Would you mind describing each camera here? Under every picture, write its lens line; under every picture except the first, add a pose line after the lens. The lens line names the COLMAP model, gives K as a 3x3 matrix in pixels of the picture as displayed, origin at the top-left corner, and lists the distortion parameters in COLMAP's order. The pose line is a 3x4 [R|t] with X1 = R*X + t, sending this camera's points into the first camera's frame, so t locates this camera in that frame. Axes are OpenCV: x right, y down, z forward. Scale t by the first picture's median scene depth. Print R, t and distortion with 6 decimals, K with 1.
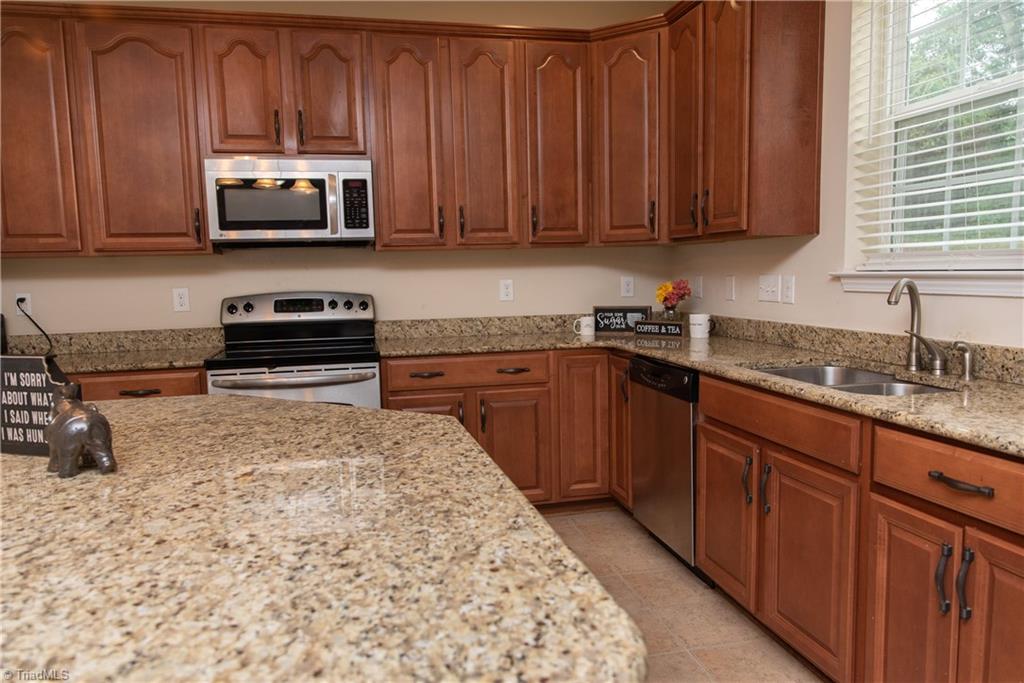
lens RADIAL K [[713.4, 0, 509.3], [0, 713.4, 342.5], [0, 0, 1]] dist [0.005634, -0.002801]
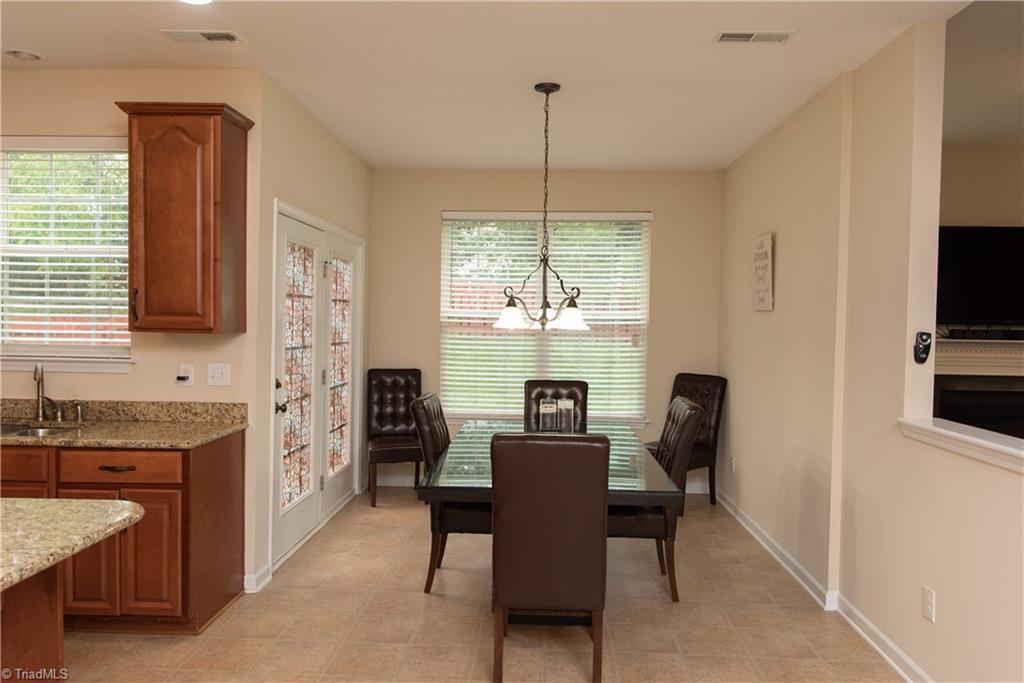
lens RADIAL K [[713.4, 0, 509.1], [0, 713.4, 343.1], [0, 0, 1]] dist [0.005634, -0.002801]
pose [[0.261689, -0.007192, 0.965125, -0.474385], [0.075437, 0.997065, -0.013024, -0.022811], [-0.962200, 0.076215, 0.261464, -0.292177]]
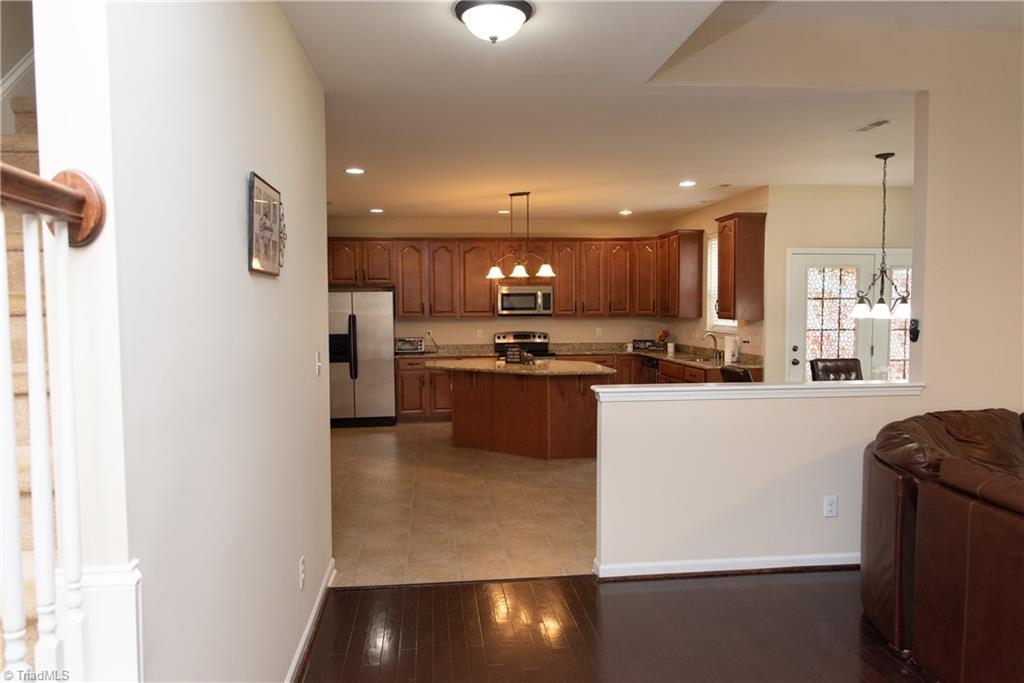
lens RADIAL K [[713.4, 0, 517.9], [0, 713.4, 342.1], [0, 0, 1]] dist [0.005634, -0.002801]
pose [[0.994449, 0.021658, -0.102966, -0.032646], [-0.026580, 0.998557, -0.046668, 0.103371], [0.101807, 0.049146, 0.993590, -1.829133]]
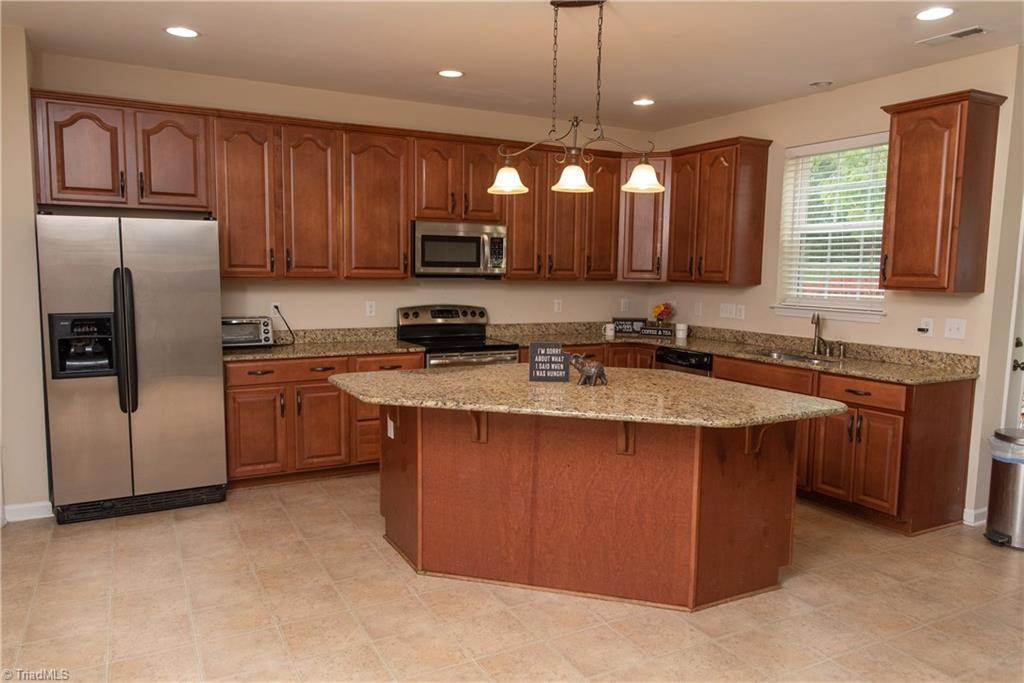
lens RADIAL K [[713.4, 0, 509.5], [0, 713.4, 341.8], [0, 0, 1]] dist [0.005634, -0.002801]
pose [[0.964931, 0.010596, 0.262290, -0.610426], [-0.010733, 0.999942, -0.000911, 0.009503], [-0.262285, -0.001936, 0.964989, -0.571270]]
